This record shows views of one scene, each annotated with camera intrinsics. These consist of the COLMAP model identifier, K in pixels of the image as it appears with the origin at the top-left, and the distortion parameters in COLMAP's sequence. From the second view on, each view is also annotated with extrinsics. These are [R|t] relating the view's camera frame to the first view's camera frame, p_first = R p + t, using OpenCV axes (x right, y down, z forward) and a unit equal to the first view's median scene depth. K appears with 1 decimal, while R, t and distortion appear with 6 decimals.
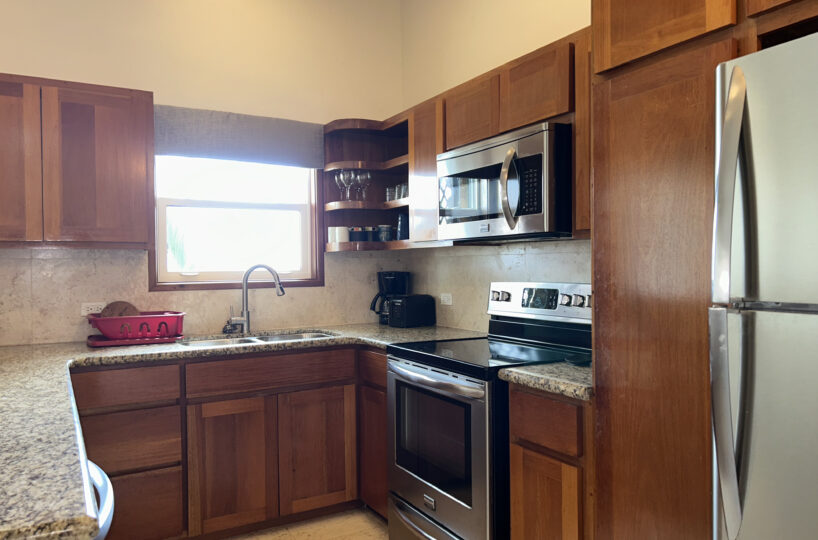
lens RADIAL K [[614.6, 0, 425.0], [0, 614.6, 276.6], [0, 0, 1]] dist [0.031126, -0.026057]
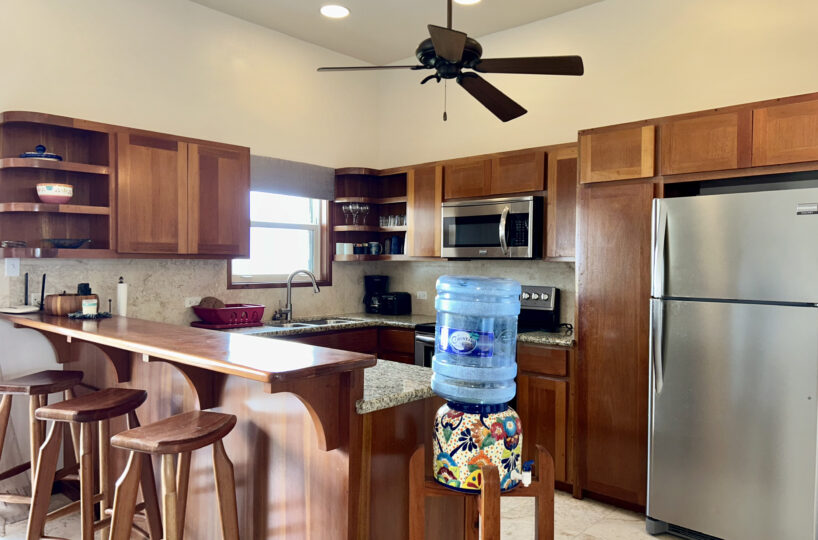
lens RADIAL K [[614.6, 0, 409.9], [0, 614.6, 273.0], [0, 0, 1]] dist [0.031126, -0.026057]
pose [[0.952492, 0.011815, 0.304334, -0.455078], [-0.011861, 0.999928, -0.001698, -0.013786], [-0.304332, -0.001992, 0.952564, -0.392691]]
